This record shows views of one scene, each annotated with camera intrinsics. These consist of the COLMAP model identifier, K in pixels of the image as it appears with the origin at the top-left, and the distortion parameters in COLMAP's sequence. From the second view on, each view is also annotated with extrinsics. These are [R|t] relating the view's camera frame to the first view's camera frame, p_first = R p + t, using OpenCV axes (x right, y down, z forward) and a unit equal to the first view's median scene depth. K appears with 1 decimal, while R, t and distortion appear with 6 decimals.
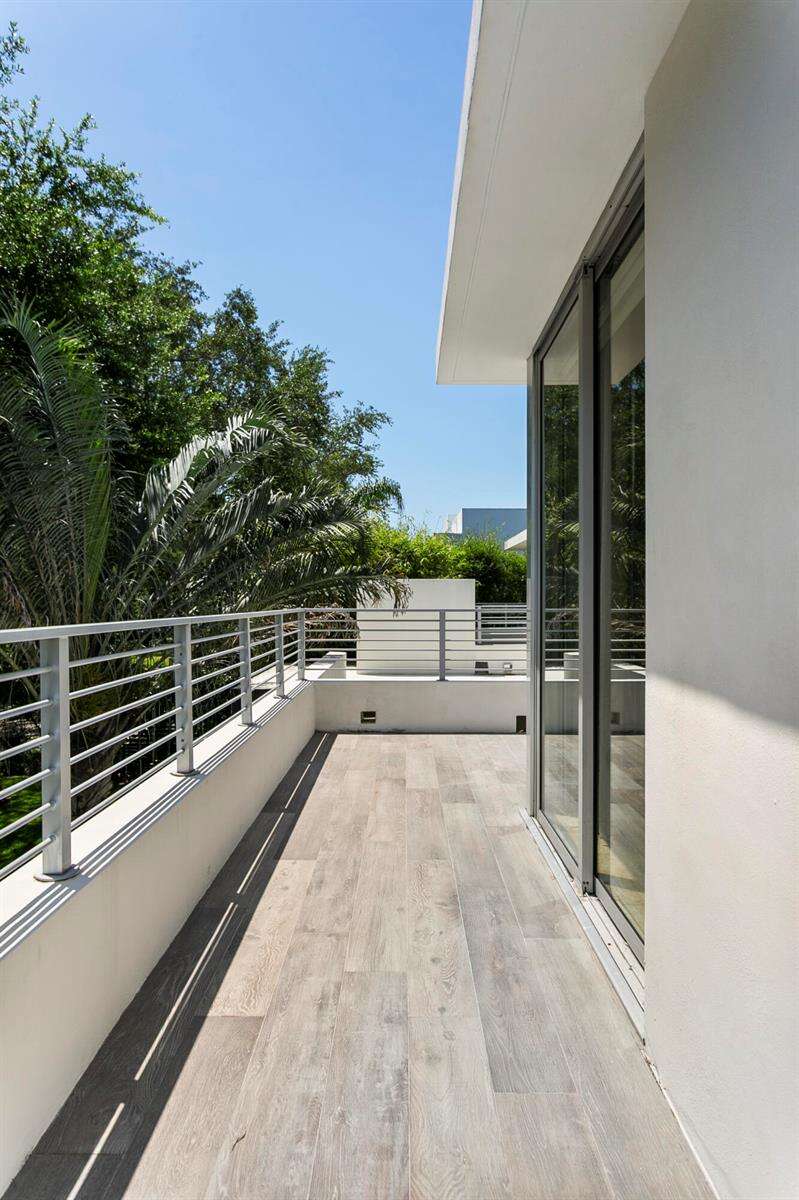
lens RADIAL K [[747.0, 0, 400.3], [0, 747.0, 600.0], [0, 0, 1]] dist [0.001145, -0.000006]
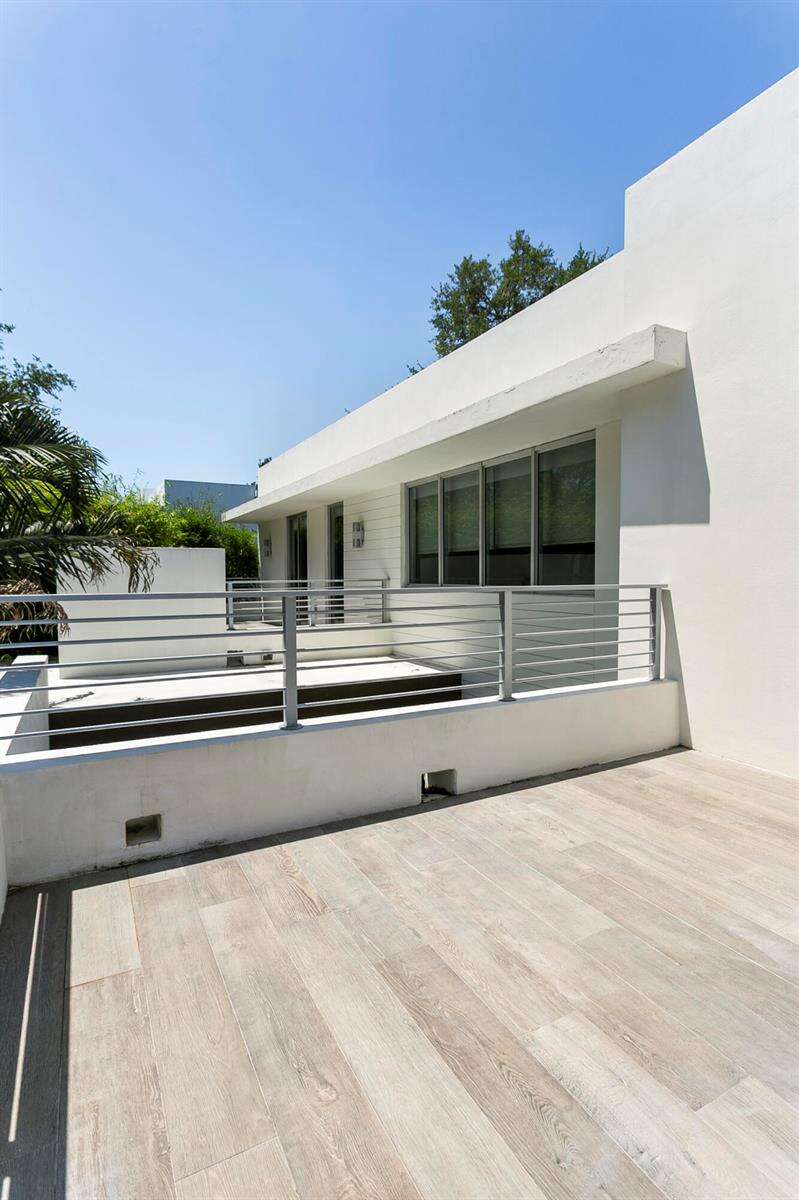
lens RADIAL K [[615.8, 0, 401.7], [0, 615.8, 602.8], [0, 0, 1]] dist [-0.004348, -0.000320]
pose [[0.883950, -0.021652, 0.467079, -0.145214], [0.001154, 0.999025, 0.044126, 0.003417], [-0.467579, -0.038466, 0.883114, 1.142221]]
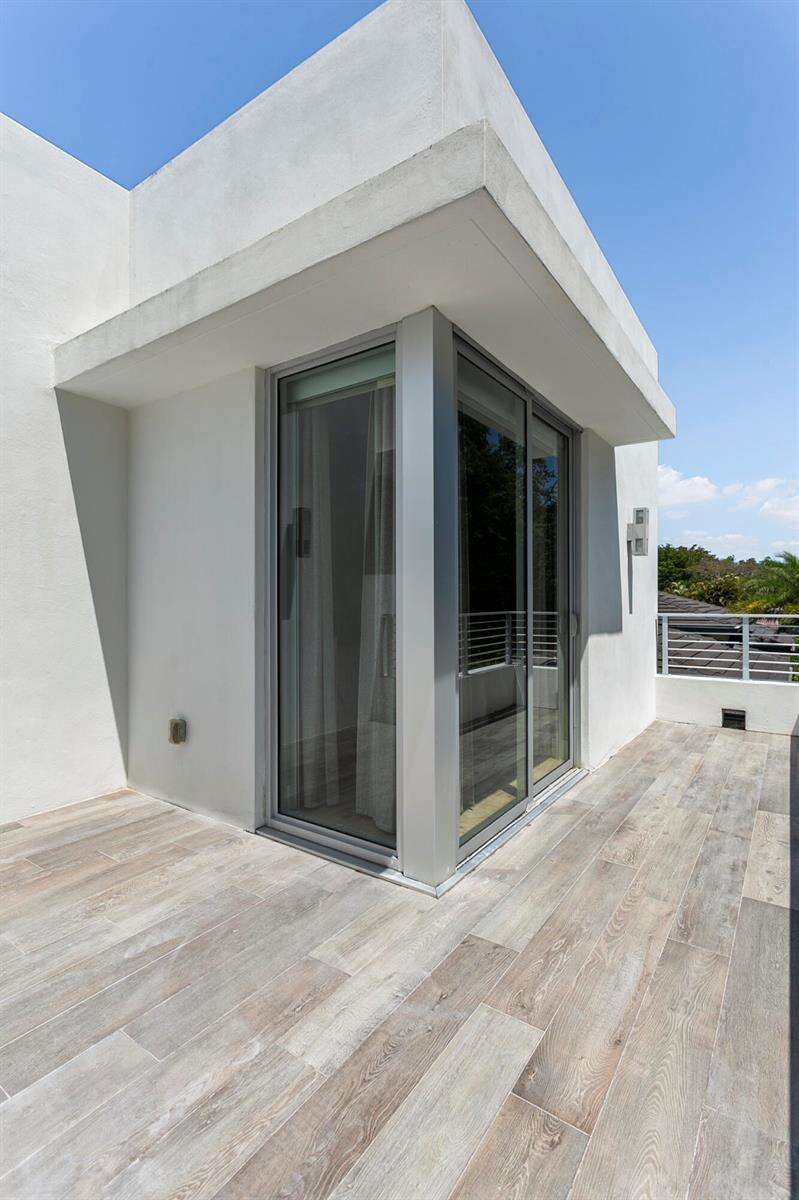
lens RADIAL K [[579.3, 0, 403.8], [0, 579.3, 599.1], [0, 0, 1]] dist [-0.003017, -0.000120]
pose [[-0.834242, 0.004205, 0.551382, -0.155770], [0.003184, 0.999991, -0.002809, -0.016747], [-0.551389, -0.000588, -0.834248, 1.791267]]
